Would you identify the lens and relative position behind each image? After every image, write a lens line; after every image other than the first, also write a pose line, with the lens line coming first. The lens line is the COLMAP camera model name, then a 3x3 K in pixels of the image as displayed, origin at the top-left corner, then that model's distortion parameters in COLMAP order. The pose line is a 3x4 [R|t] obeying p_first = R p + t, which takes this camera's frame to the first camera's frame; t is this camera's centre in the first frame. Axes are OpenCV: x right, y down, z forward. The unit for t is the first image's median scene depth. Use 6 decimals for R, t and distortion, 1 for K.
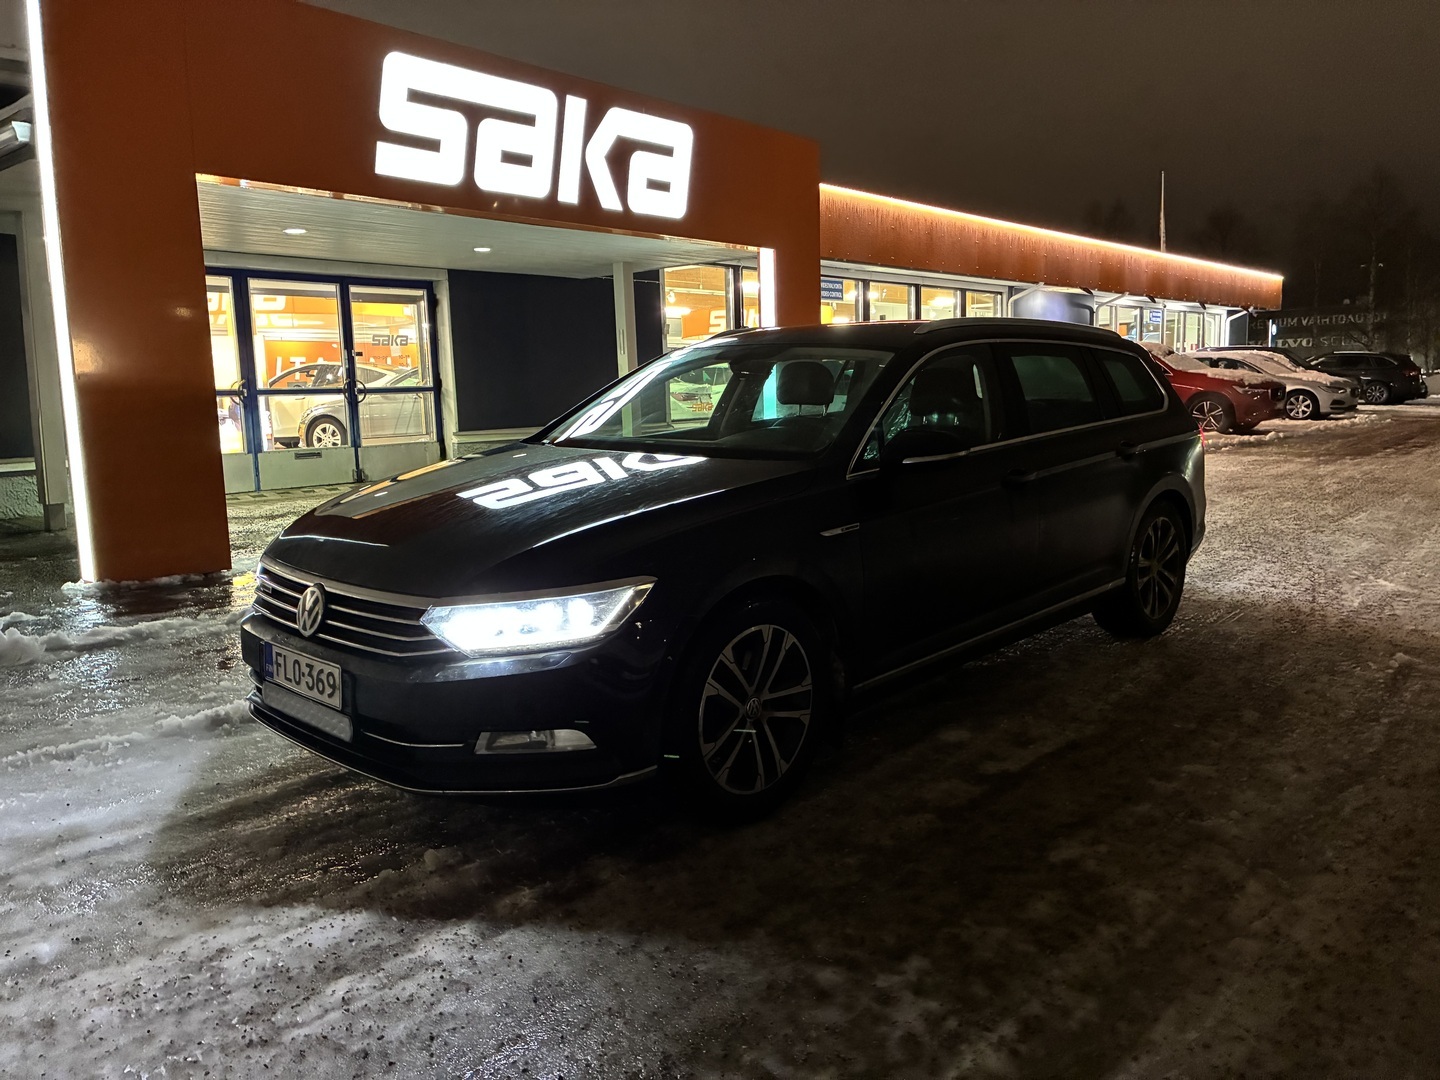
lens RADIAL K [[1085.5, 0, 724.6], [0, 1085.5, 531.7], [0, 0, 1]] dist [0.062356, -0.088354]
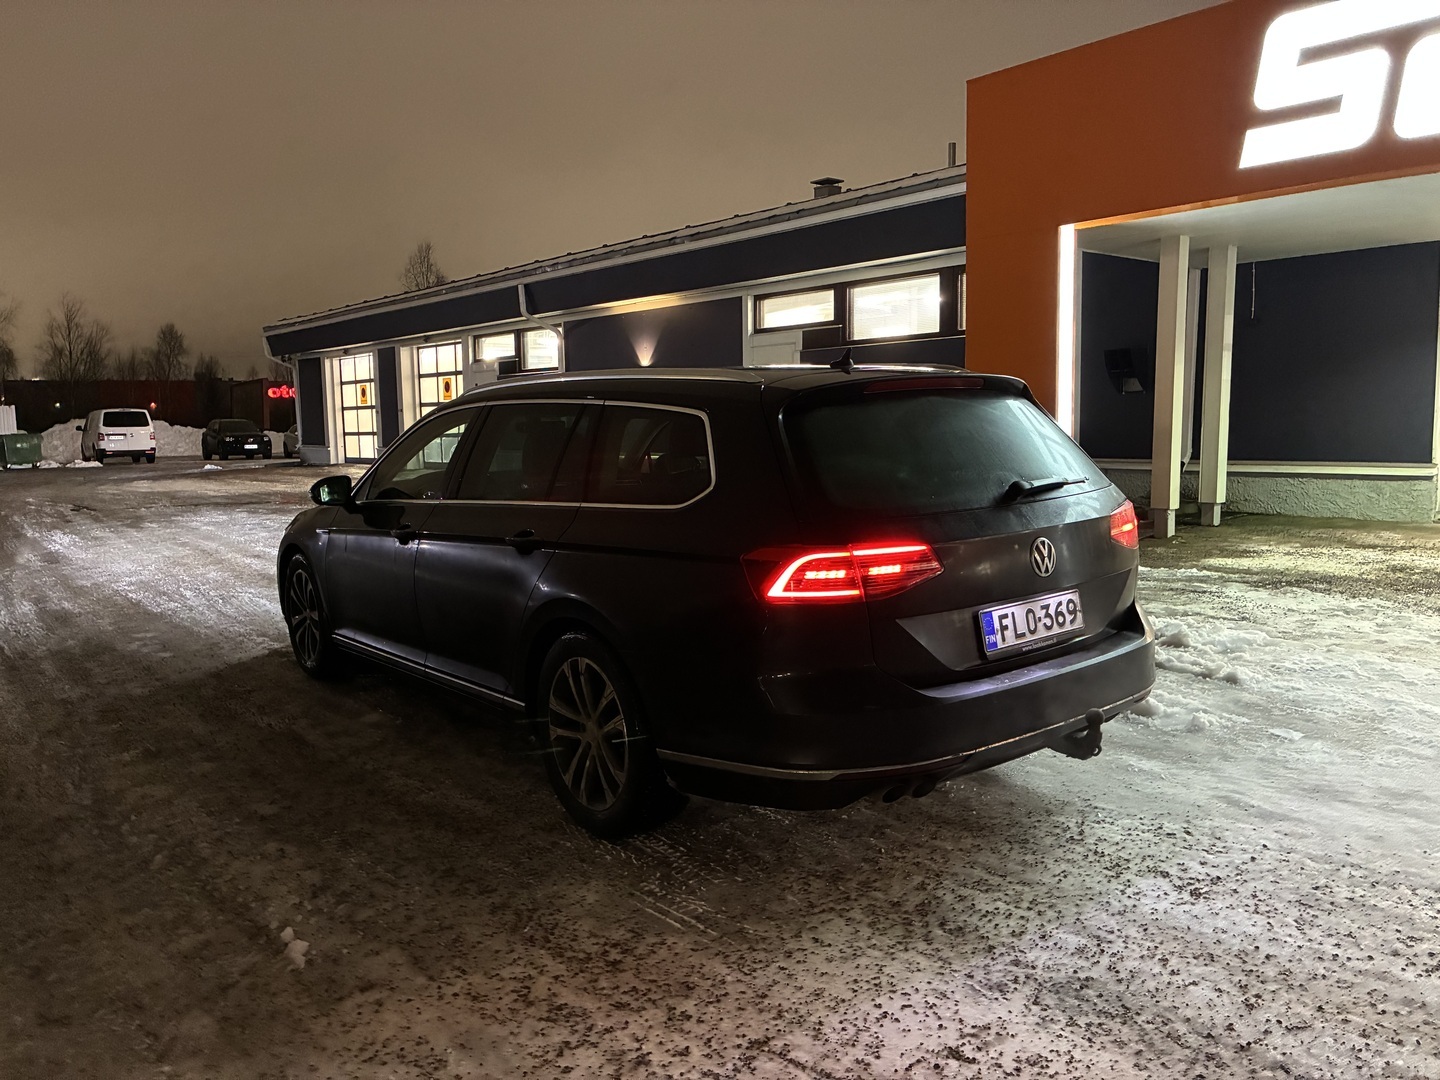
lens RADIAL K [[1085.5, 0, 724.6], [0, 1085.5, 531.7], [0, 0, 1]] dist [0.062356, -0.088354]
pose [[-0.153387, 0.139199, -0.978313, 1.324267], [-0.106541, 0.981928, 0.156418, -0.262626], [0.982406, 0.128223, -0.135785, 1.497869]]
